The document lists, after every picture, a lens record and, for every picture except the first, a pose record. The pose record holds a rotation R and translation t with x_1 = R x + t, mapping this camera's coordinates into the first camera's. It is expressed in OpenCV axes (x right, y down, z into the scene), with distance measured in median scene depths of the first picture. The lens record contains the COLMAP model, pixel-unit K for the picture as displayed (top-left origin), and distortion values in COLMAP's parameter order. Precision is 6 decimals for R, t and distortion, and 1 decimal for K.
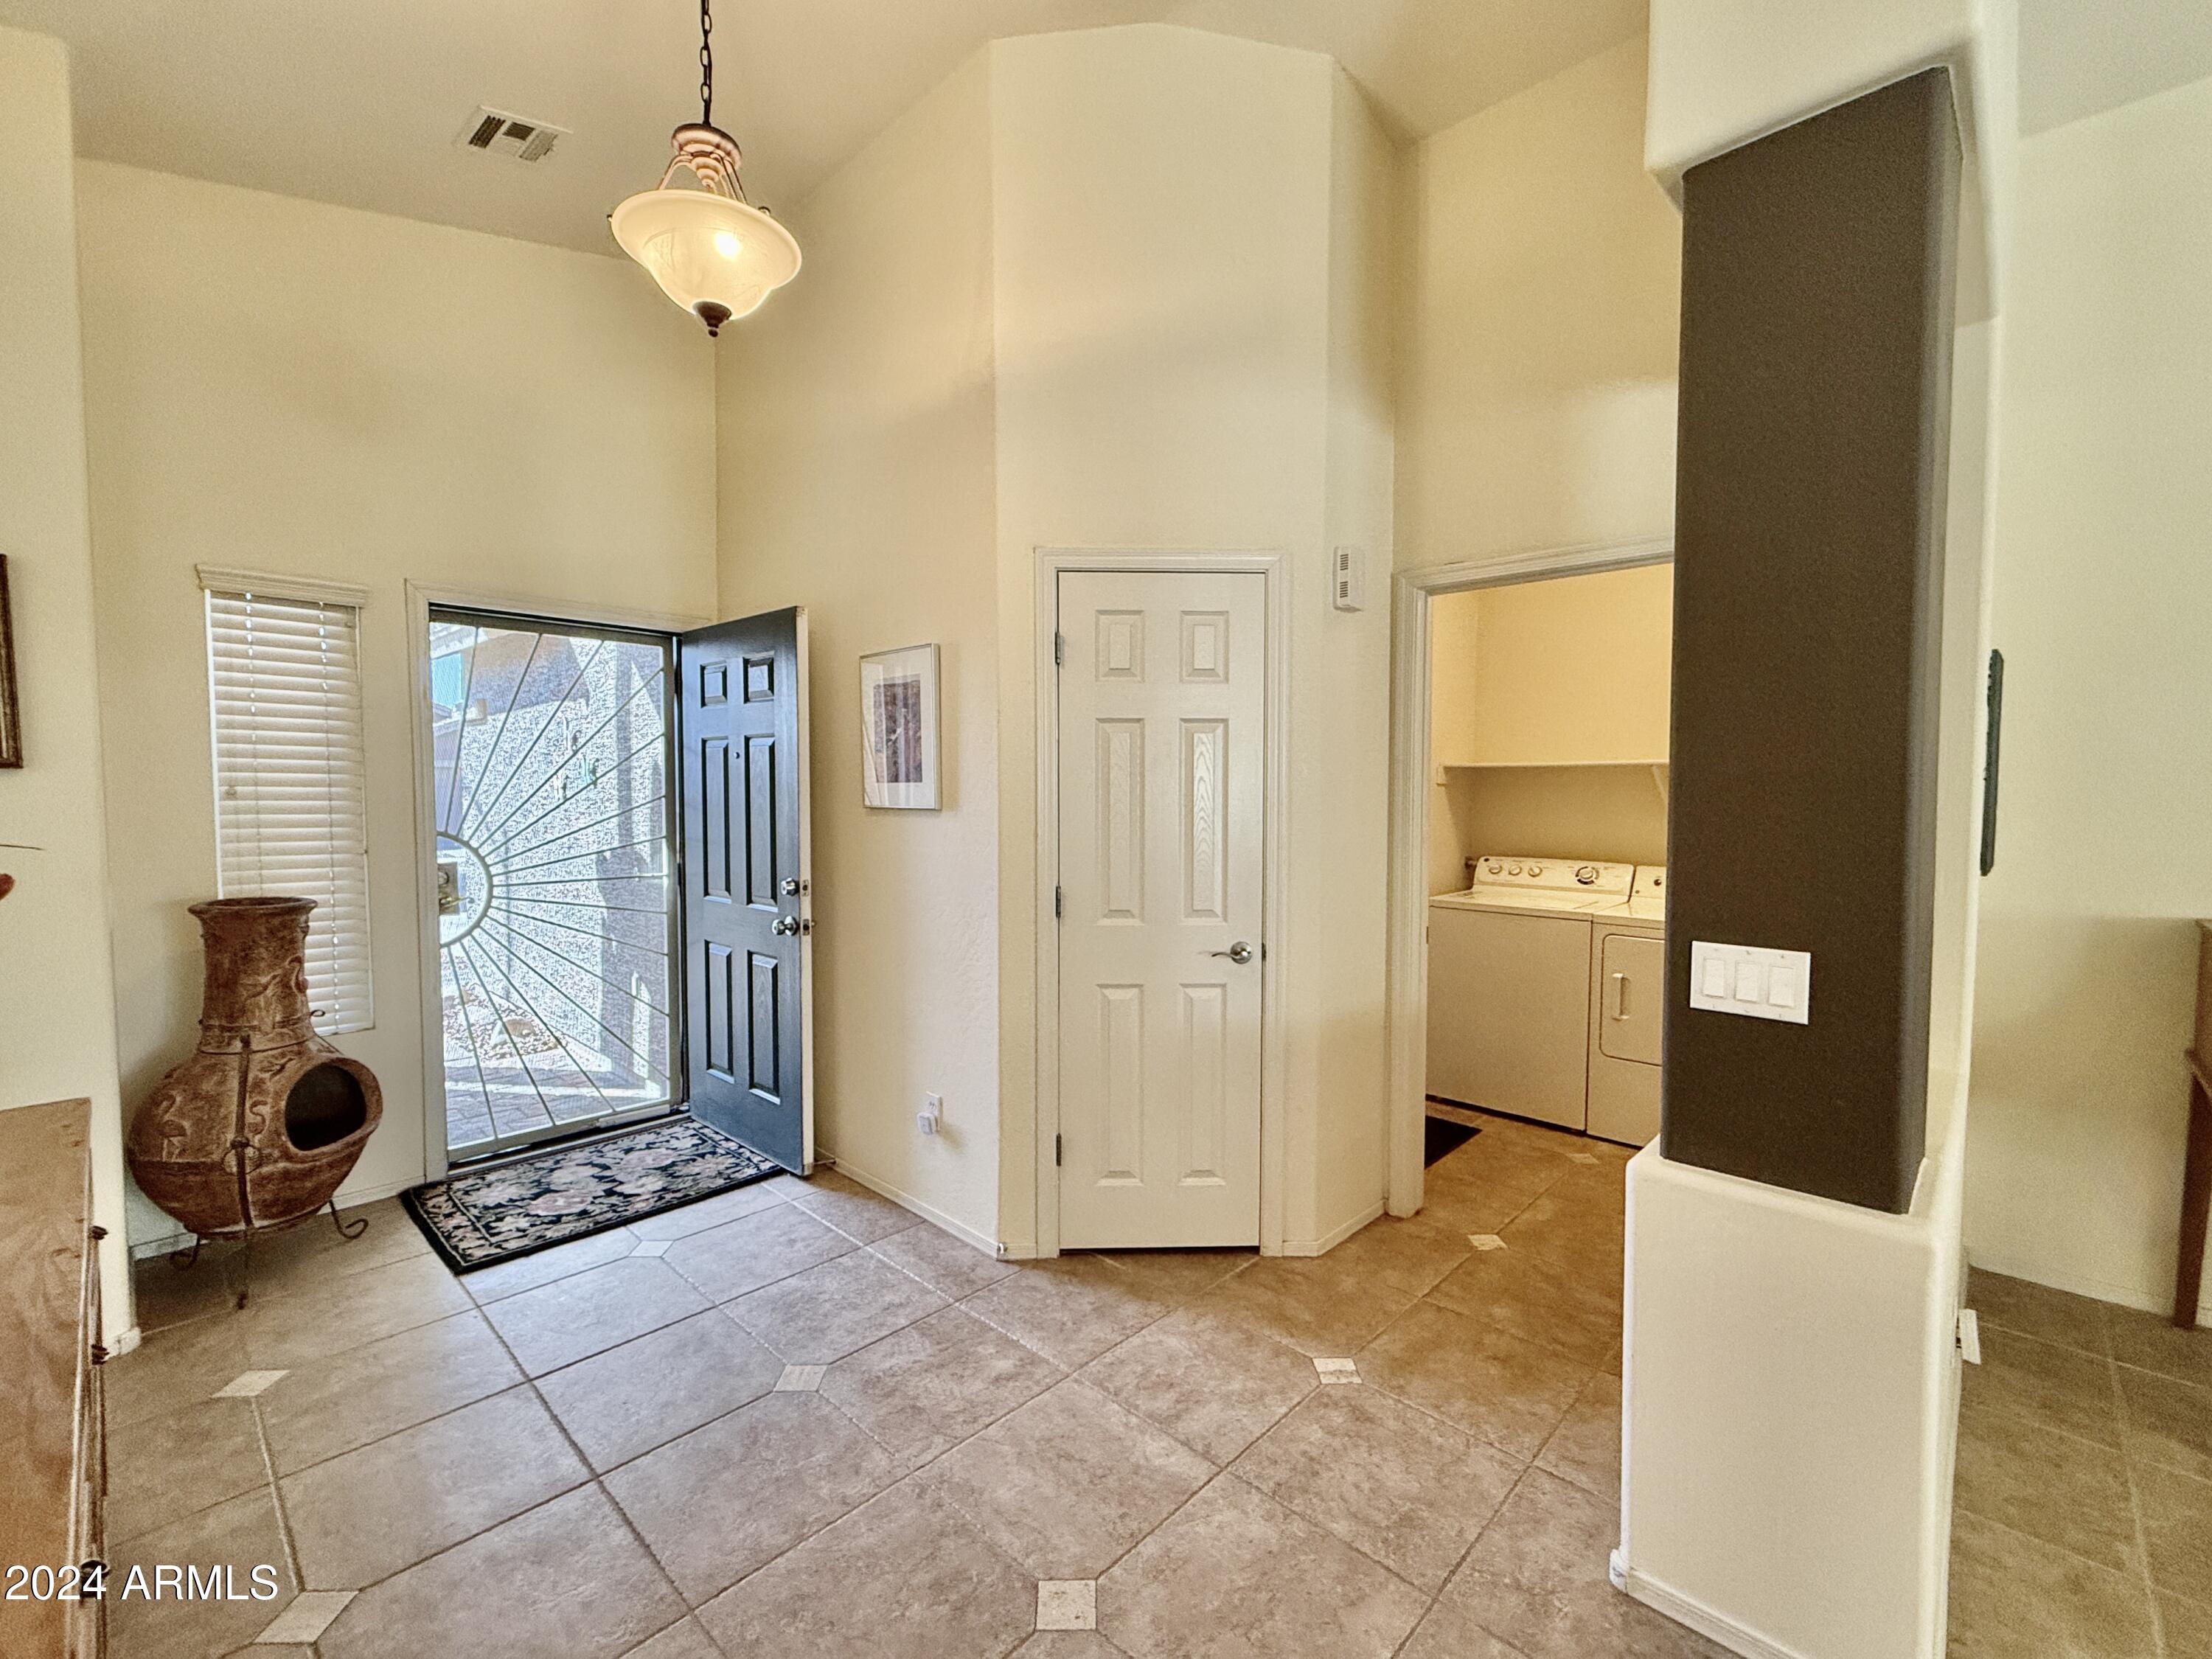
lens RADIAL K [[947.4, 0, 1108.4], [0, 947.4, 825.5], [0, 0, 1]] dist [0.001202, -0.000769]
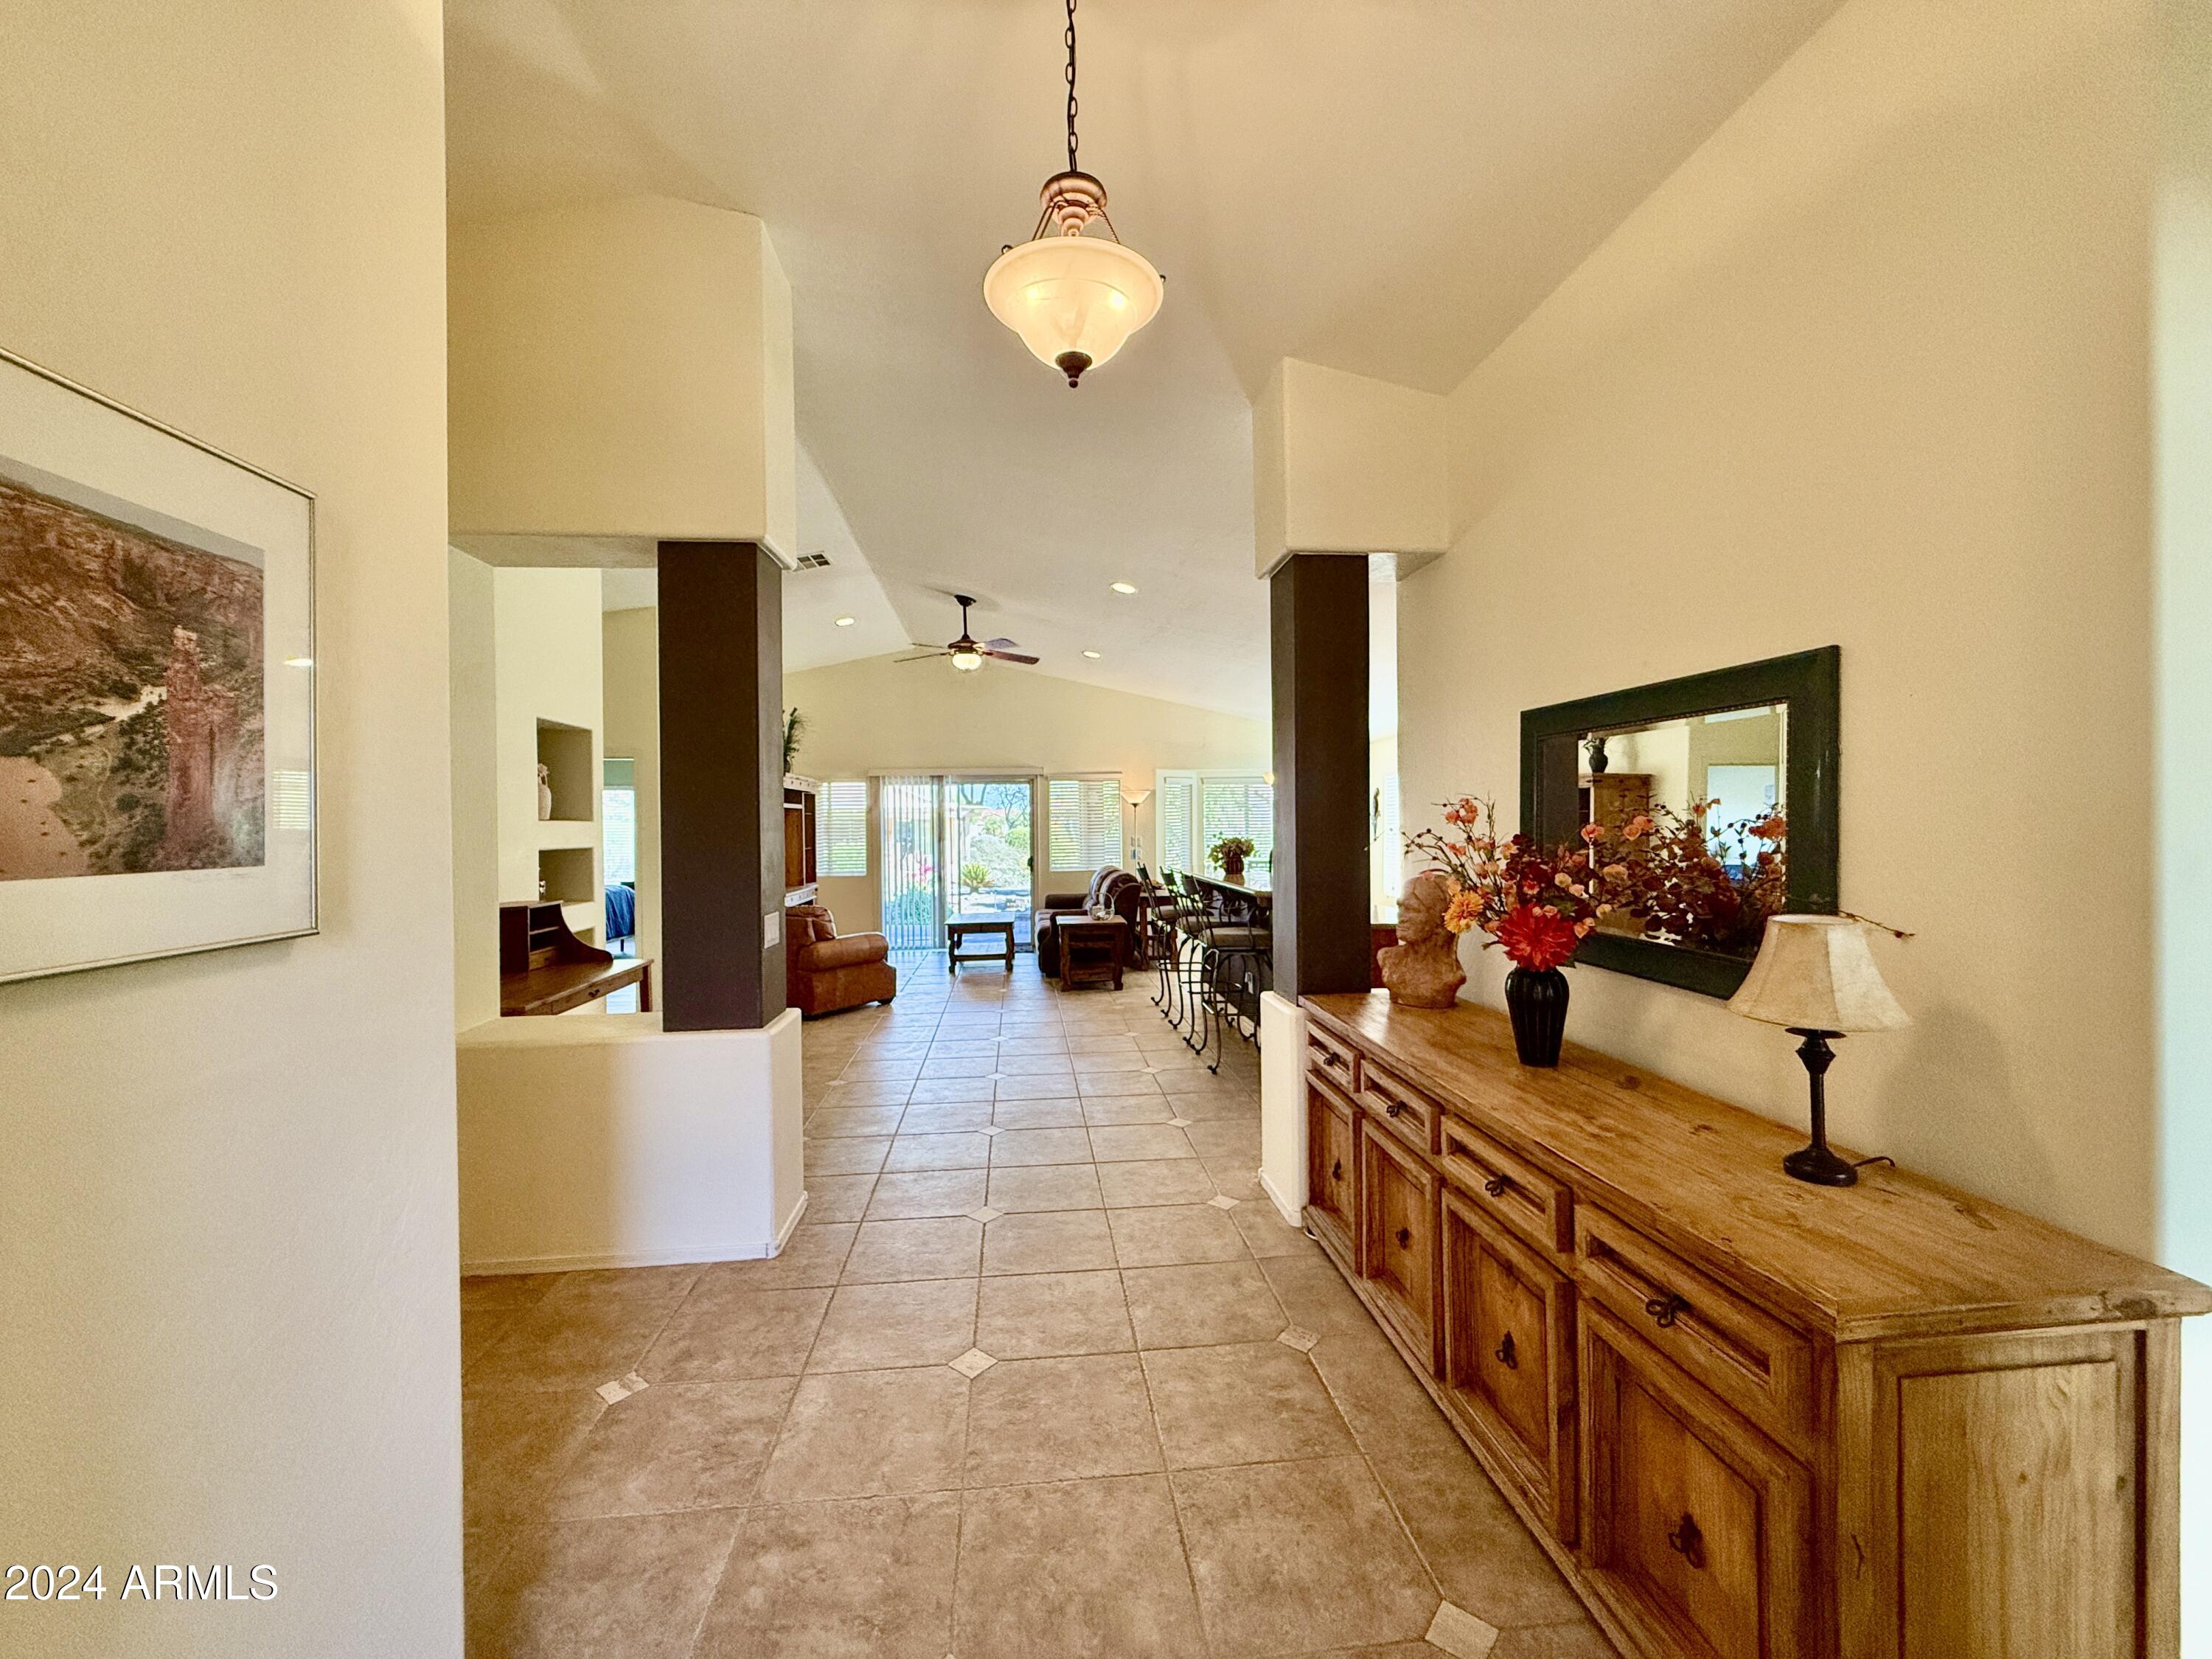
lens RADIAL K [[885.5, 0, 1109.8], [0, 885.5, 825.9], [0, 0, 1]] dist [0.000911, 0.000005]
pose [[-0.759104, 0.001449, 0.650968, -0.910110], [0.034778, 0.998660, 0.038332, -0.089522], [-0.650040, 0.051737, -0.758137, 1.491776]]
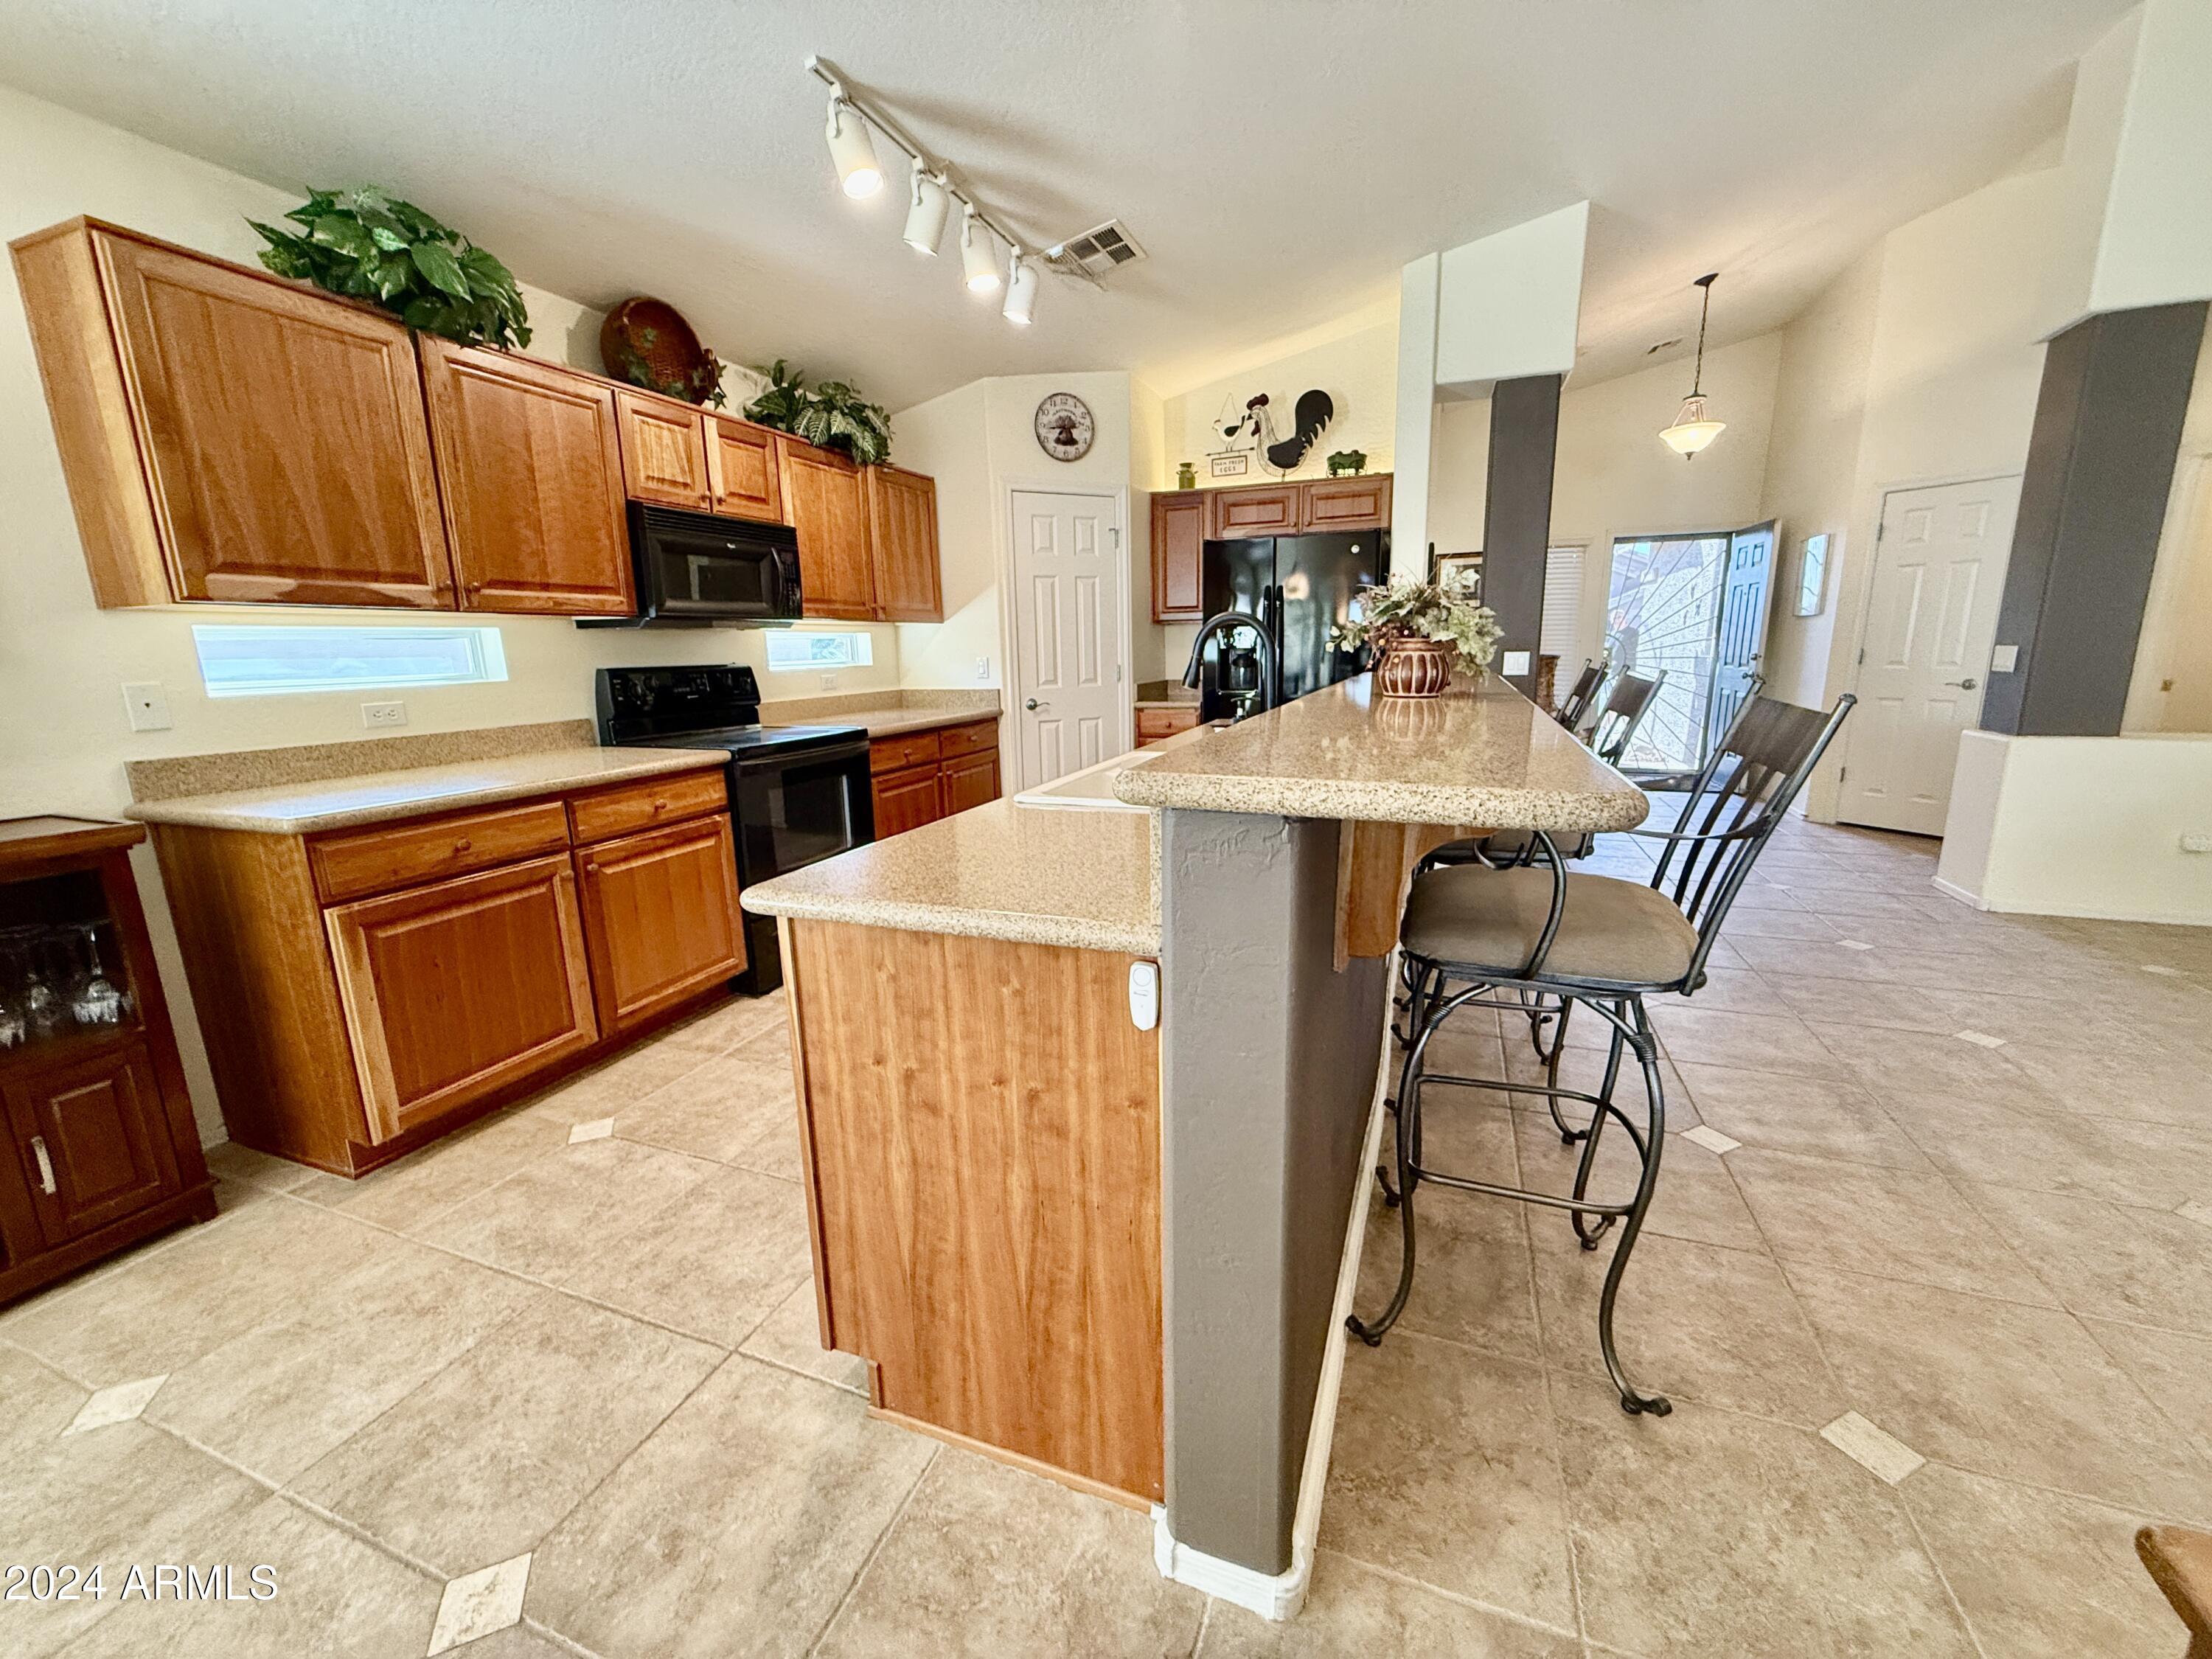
lens RADIAL K [[885.5, 0, 1100.5], [0, 885.5, 829.5], [0, 0, 1]] dist [0.000911, 0.000005]
pose [[0.390475, 0.178302, -0.903182, 1.570868], [-0.018973, 0.982415, 0.185741, 0.170497], [0.920418, -0.055391, 0.386992, -1.865784]]
